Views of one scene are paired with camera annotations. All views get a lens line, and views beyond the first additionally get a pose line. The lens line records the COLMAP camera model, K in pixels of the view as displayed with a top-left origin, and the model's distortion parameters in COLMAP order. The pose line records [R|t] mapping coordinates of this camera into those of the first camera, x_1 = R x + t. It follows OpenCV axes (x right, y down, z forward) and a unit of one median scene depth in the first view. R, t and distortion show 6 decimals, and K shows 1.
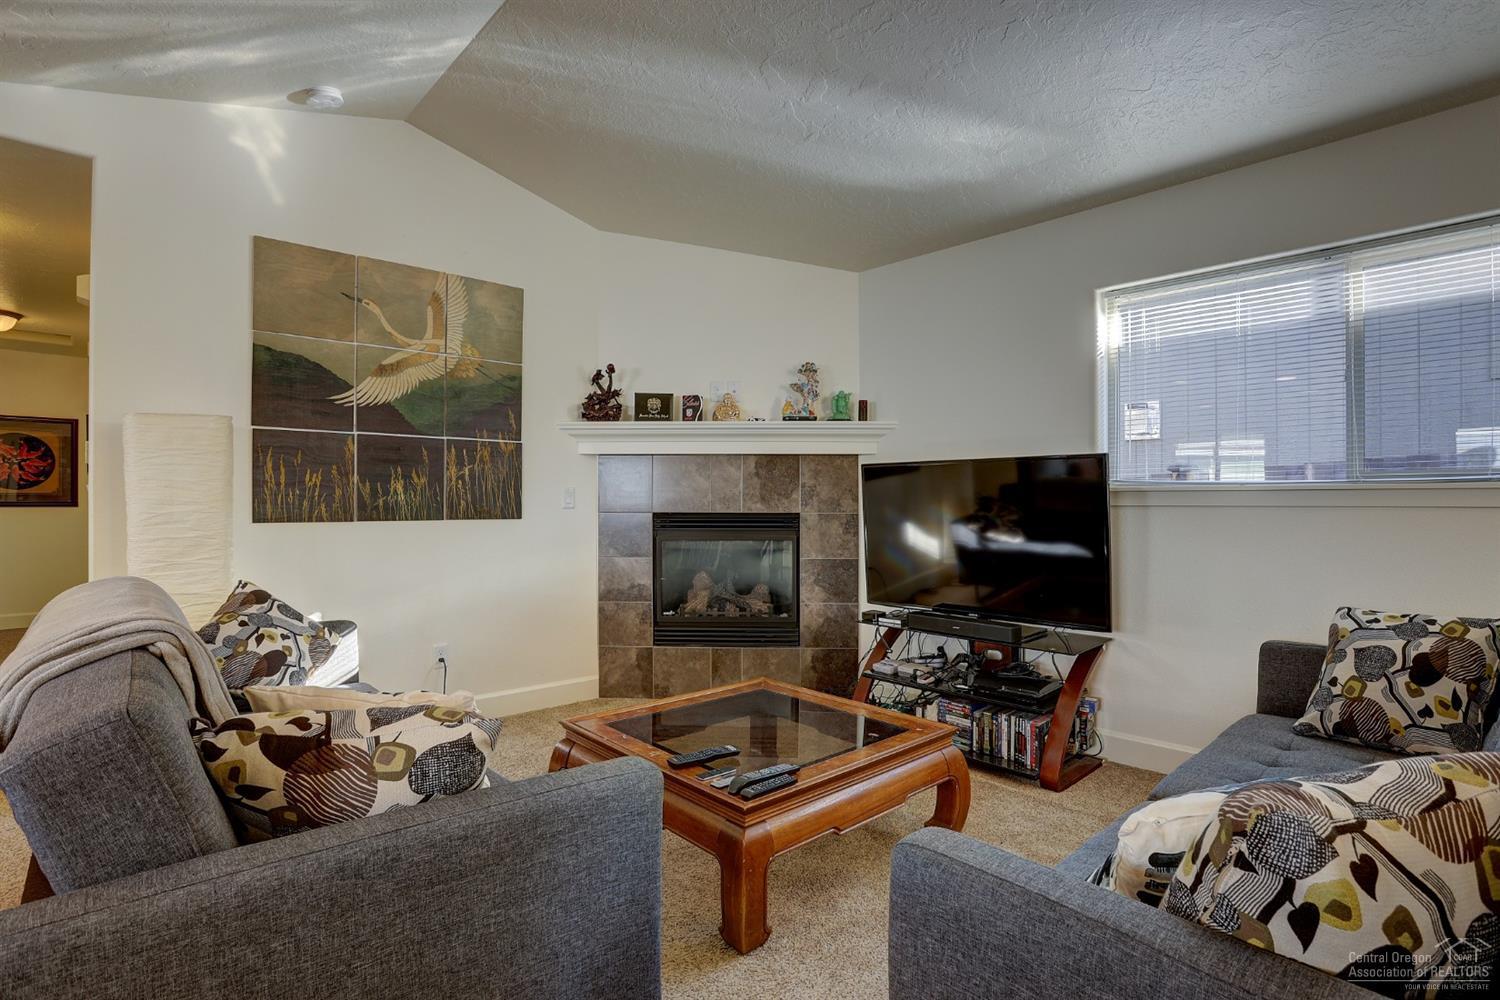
lens RADIAL K [[731.3, 0, 759.4], [0, 731.3, 504.1], [0, 0, 1]] dist [-0.082801, 0.035964]
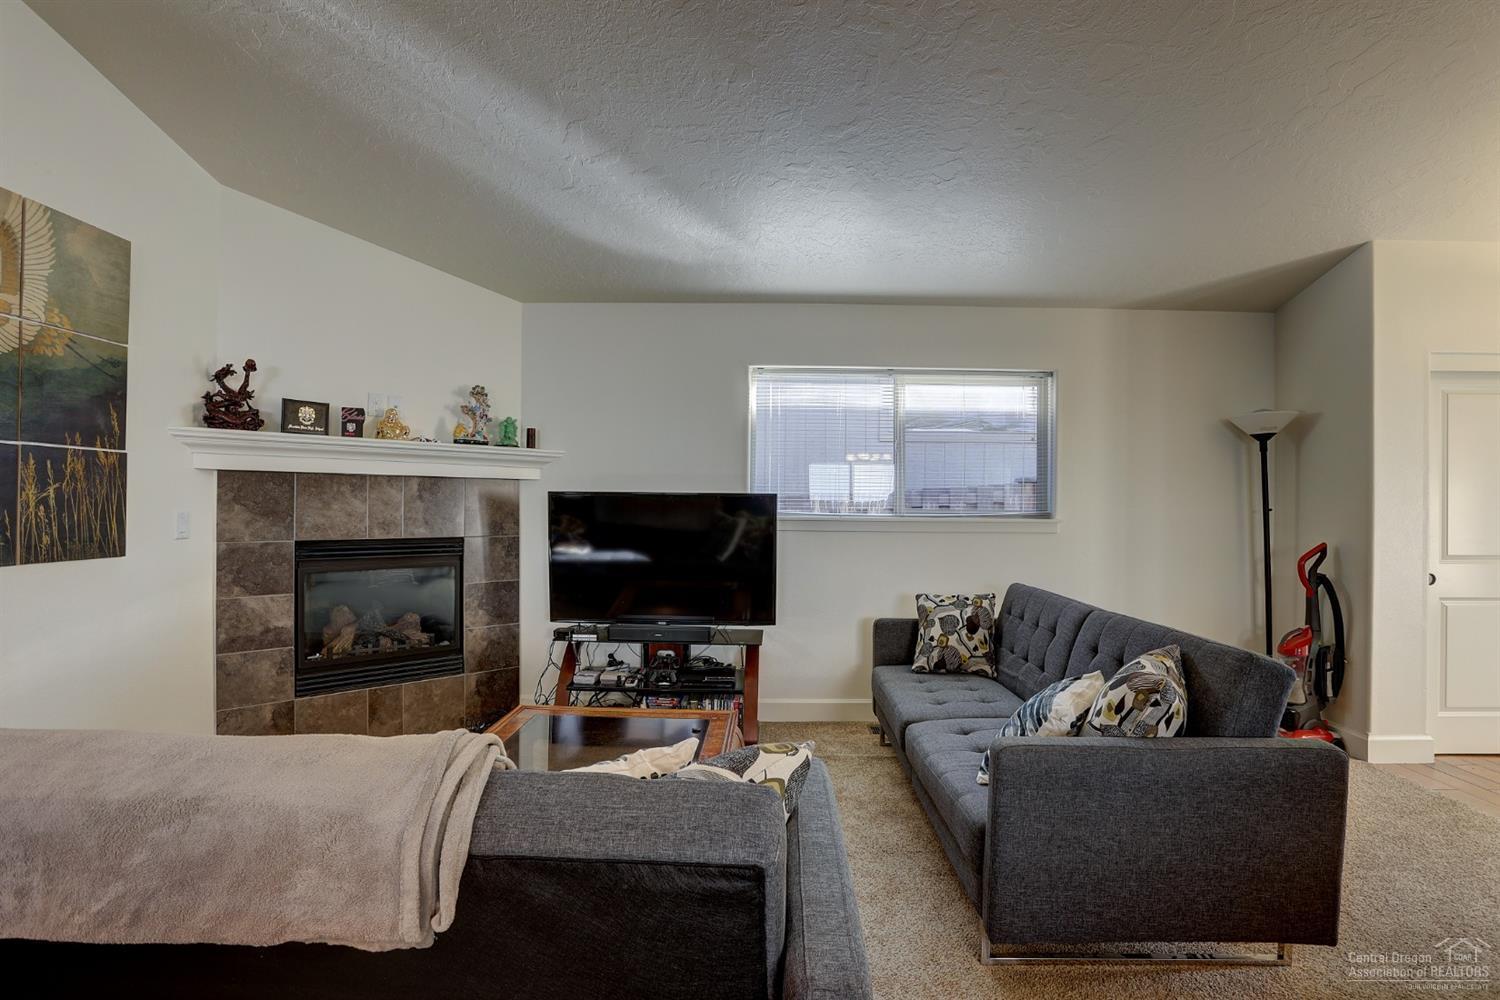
lens RADIAL K [[731.3, 0, 759.4], [0, 731.3, 504.1], [0, 0, 1]] dist [-0.082801, 0.035964]
pose [[0.691080, 0.005602, 0.722756, -0.422034], [-0.006979, 0.999975, -0.001077, -0.038590], [-0.722744, -0.004300, 0.691102, 0.050352]]
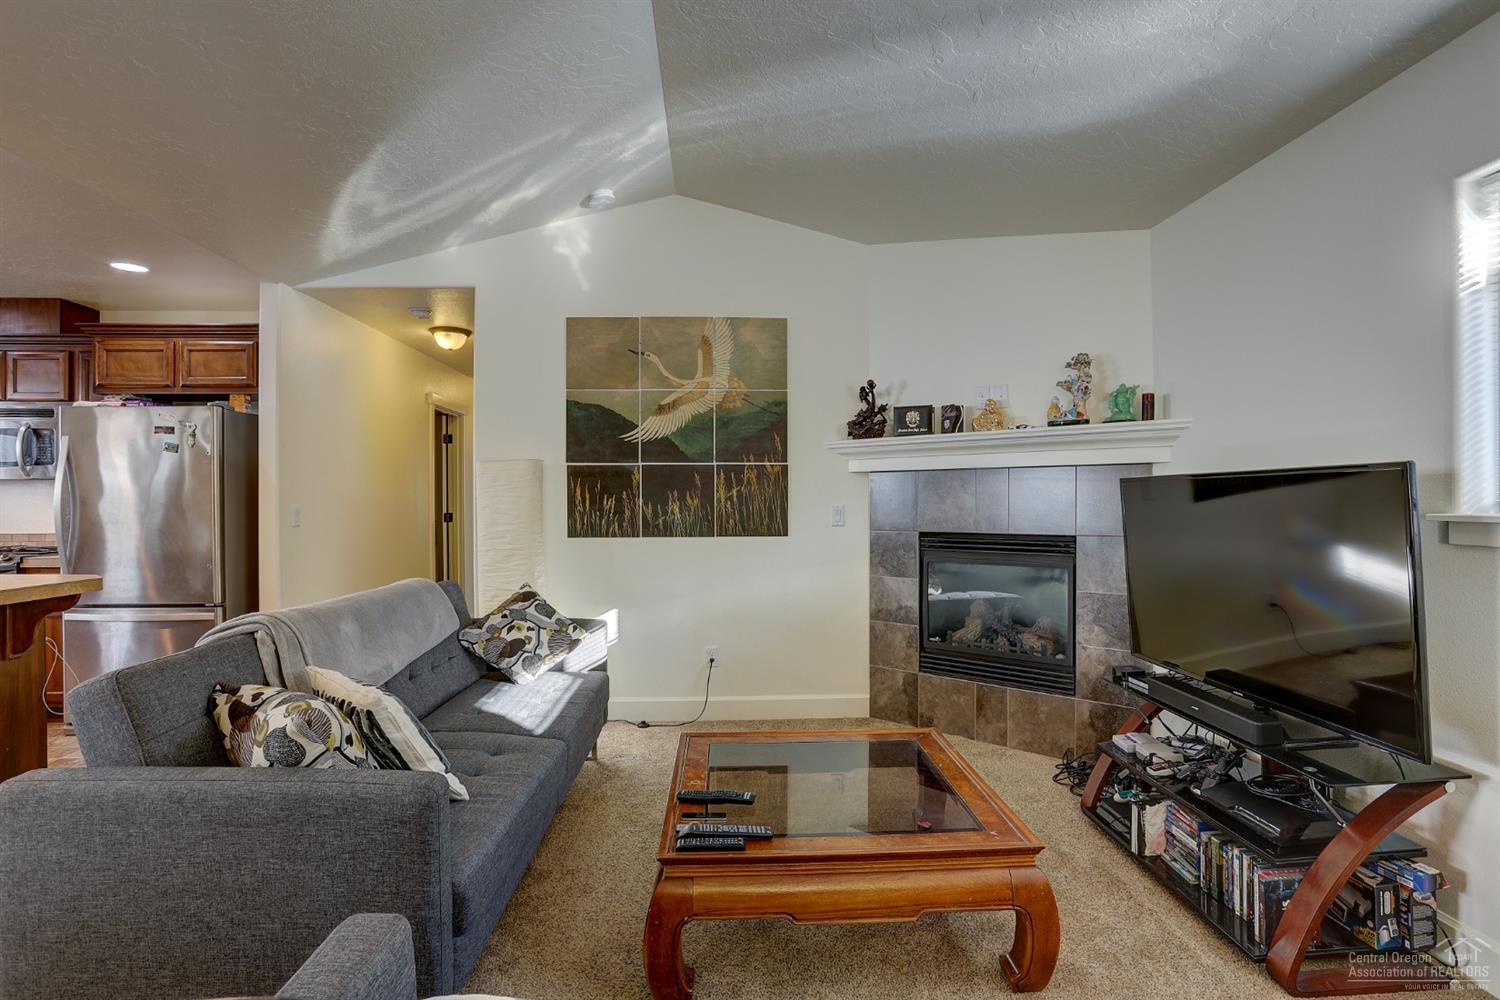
lens RADIAL K [[731.3, 0, 759.4], [0, 731.3, 504.1], [0, 0, 1]] dist [-0.082801, 0.035964]
pose [[0.767402, -0.001699, -0.641164, 0.344724], [0.003108, 0.999995, 0.001070, -0.029318], [0.641158, -0.002814, 0.767403, 0.164337]]
